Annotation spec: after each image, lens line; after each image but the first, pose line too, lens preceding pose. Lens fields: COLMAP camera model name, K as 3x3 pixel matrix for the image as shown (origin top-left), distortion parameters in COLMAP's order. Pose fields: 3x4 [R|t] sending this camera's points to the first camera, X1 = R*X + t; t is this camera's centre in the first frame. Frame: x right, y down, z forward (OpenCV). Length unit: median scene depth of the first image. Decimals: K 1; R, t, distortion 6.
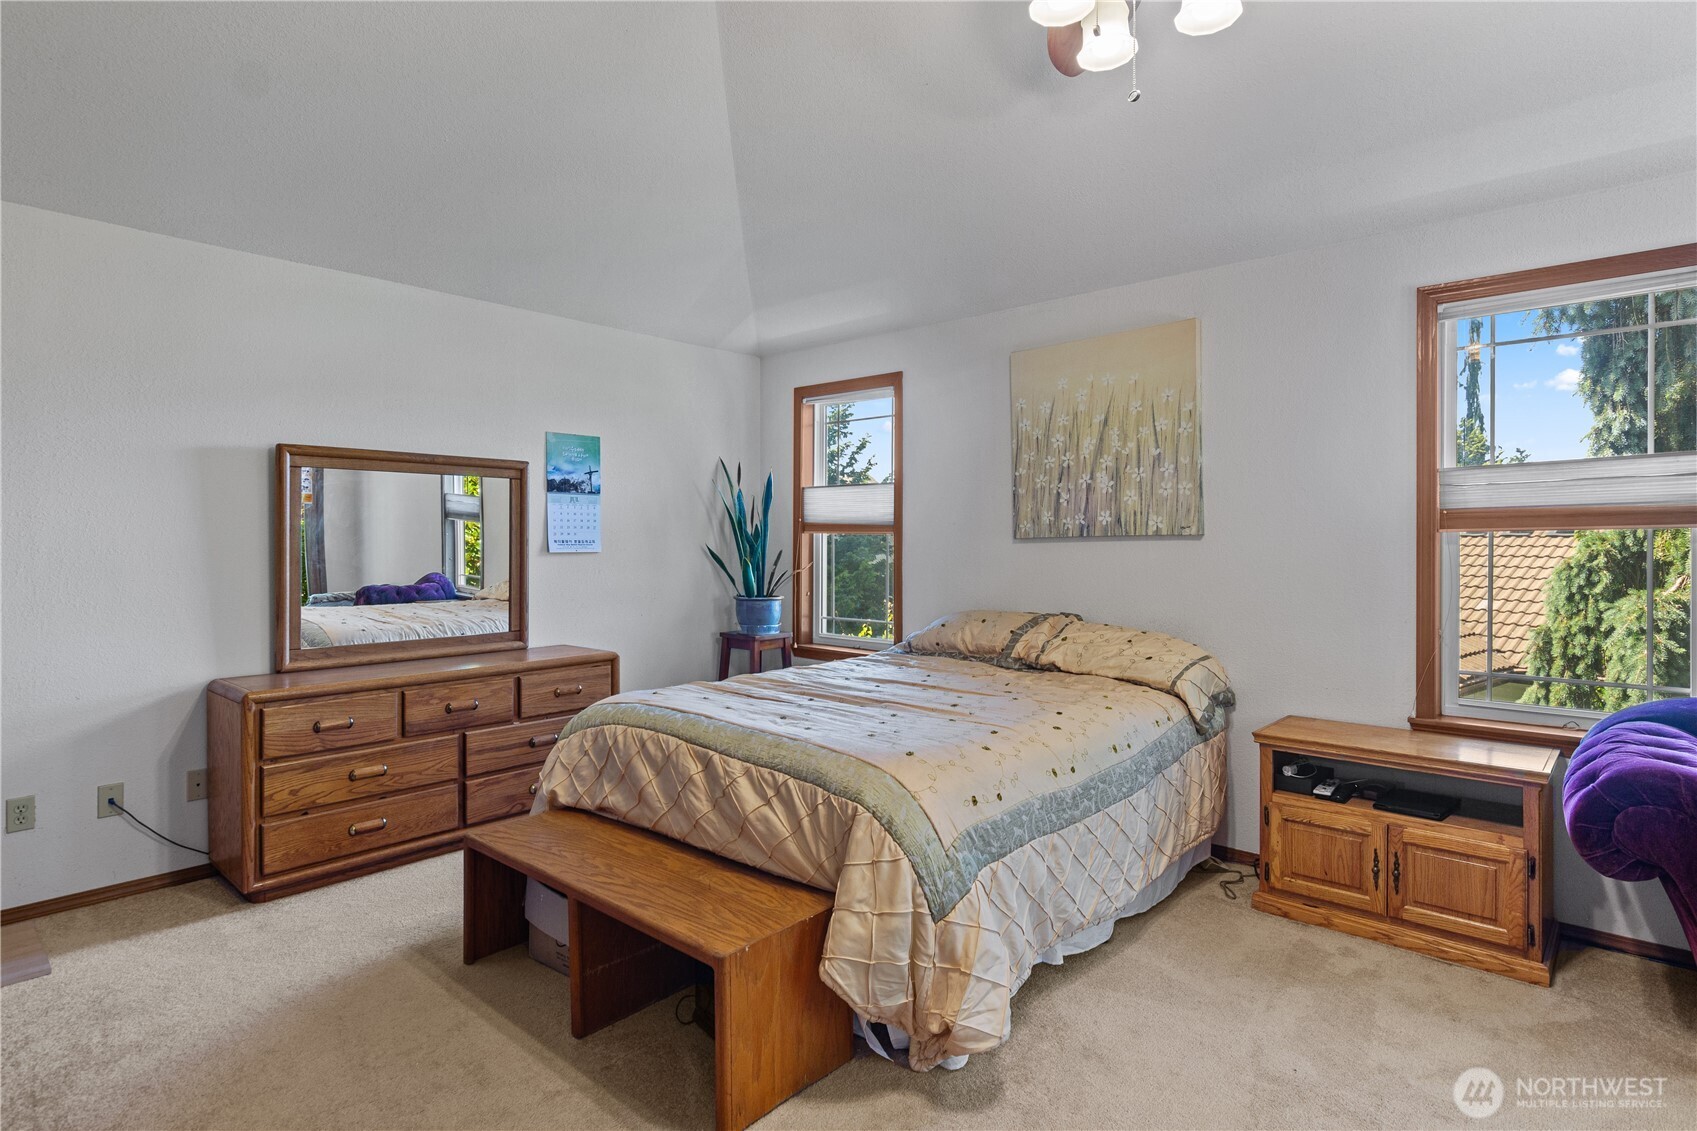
lens RADIAL K [[879.0, 0, 843.9], [0, 879.0, 551.0], [0, 0, 1]] dist [-0.001685, 0.001406]
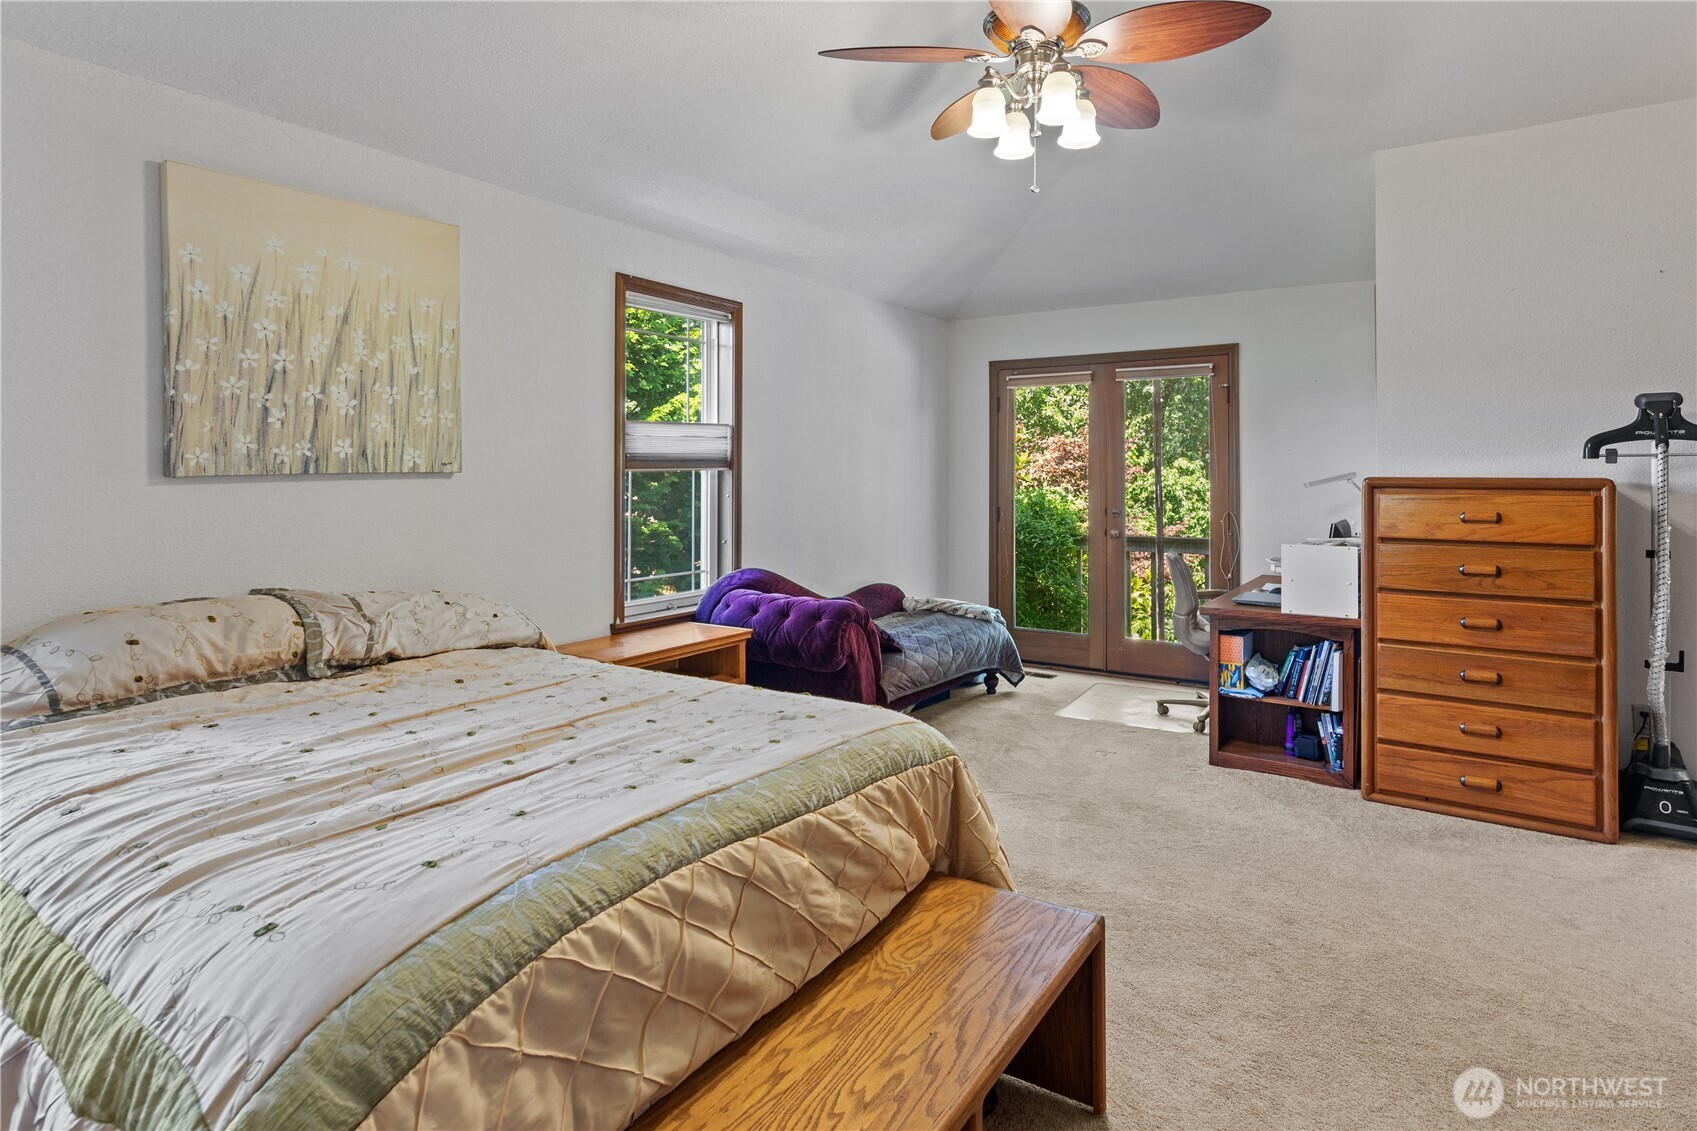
lens RADIAL K [[947.1, 0, 851.9], [0, 947.1, 460.8], [0, 0, 1]] dist [-0.000252, 0.000429]
pose [[-0.172634, 0.013603, 0.984892, -0.567699], [0.011336, 0.999866, -0.011822, -0.013735], [-0.984921, 0.009123, -0.172765, 0.736394]]
